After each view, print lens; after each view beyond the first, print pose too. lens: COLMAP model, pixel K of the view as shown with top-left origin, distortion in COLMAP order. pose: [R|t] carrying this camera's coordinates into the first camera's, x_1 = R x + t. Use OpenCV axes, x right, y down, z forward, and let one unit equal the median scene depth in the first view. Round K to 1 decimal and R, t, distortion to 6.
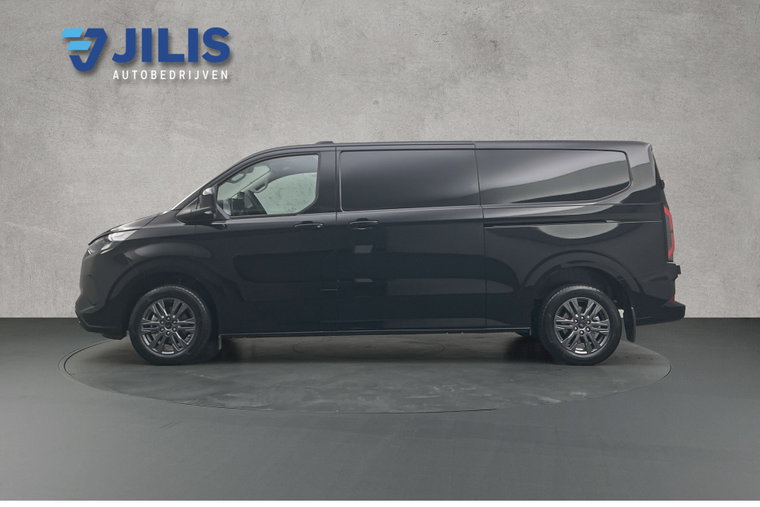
lens RADIAL K [[593.2, 0, 380.0], [0, 593.2, 253.5], [0, 0, 1]] dist [0.001003, 0.000709]
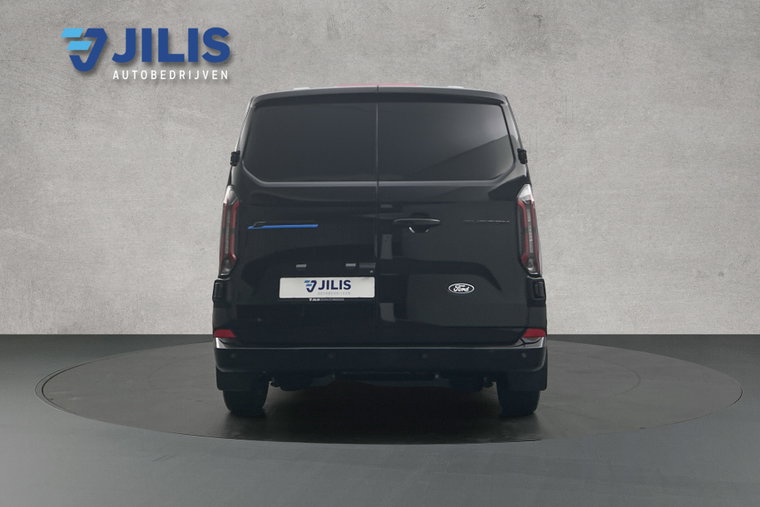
lens RADIAL K [[593.2, 0, 380.0], [0, 593.2, 253.5], [0, 0, 1]] dist [0.001003, 0.000709]
pose [[1.000000, 0.000228, 0.000043, -0.038662], [-0.000228, 1.000000, -0.000004, -0.010330], [-0.000043, 0.000004, 1.000000, 0.133185]]
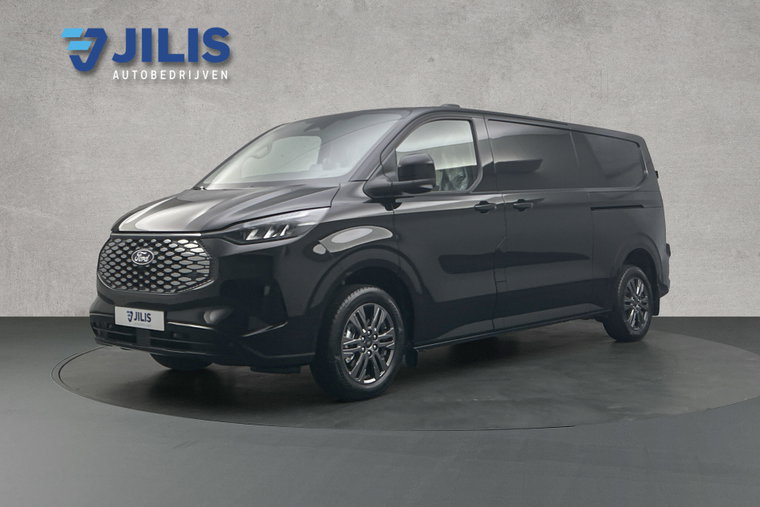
lens RADIAL K [[593.2, 0, 380.0], [0, 593.2, 253.5], [0, 0, 1]] dist [0.001003, 0.000709]
pose [[1.000000, 0.000014, -0.000034, -0.078668], [-0.000014, 1.000000, 0.000088, 0.018632], [0.000034, -0.000088, 1.000000, 0.162399]]
